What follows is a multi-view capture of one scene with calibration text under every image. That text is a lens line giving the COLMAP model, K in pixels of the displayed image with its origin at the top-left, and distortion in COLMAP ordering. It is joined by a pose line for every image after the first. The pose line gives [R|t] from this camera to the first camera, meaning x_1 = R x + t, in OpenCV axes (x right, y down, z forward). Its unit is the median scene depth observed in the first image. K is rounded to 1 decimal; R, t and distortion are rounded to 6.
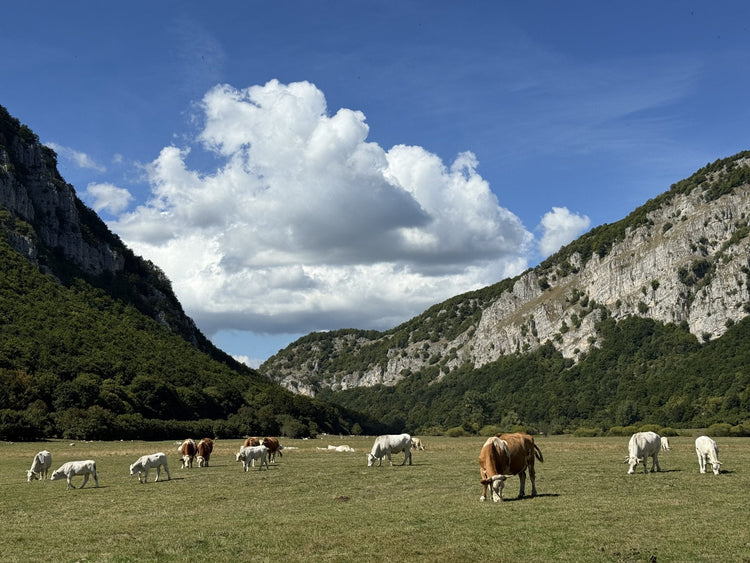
lens RADIAL K [[1051.4, 0, 373.6], [0, 1051.4, 280.1], [0, 0, 1]] dist [0.134737, 0.000000]
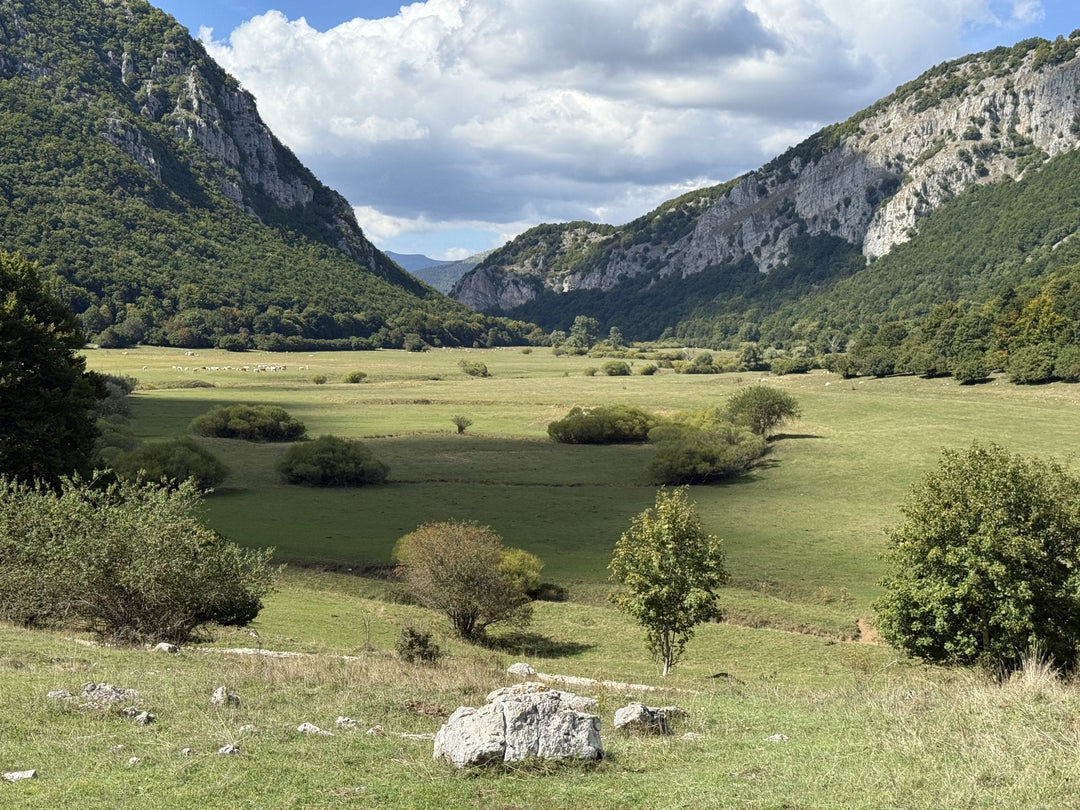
lens RADIAL K [[1514.1, 0, 541.5], [0, 1514.1, 404.4], [0, 0, 1]] dist [0.134737, 0.000000]
pose [[0.992871, 0.039367, -0.112505, 0.145455], [-0.016654, 0.980442, 0.196101, -0.082712], [0.118025, -0.192829, 0.974108, -0.447918]]
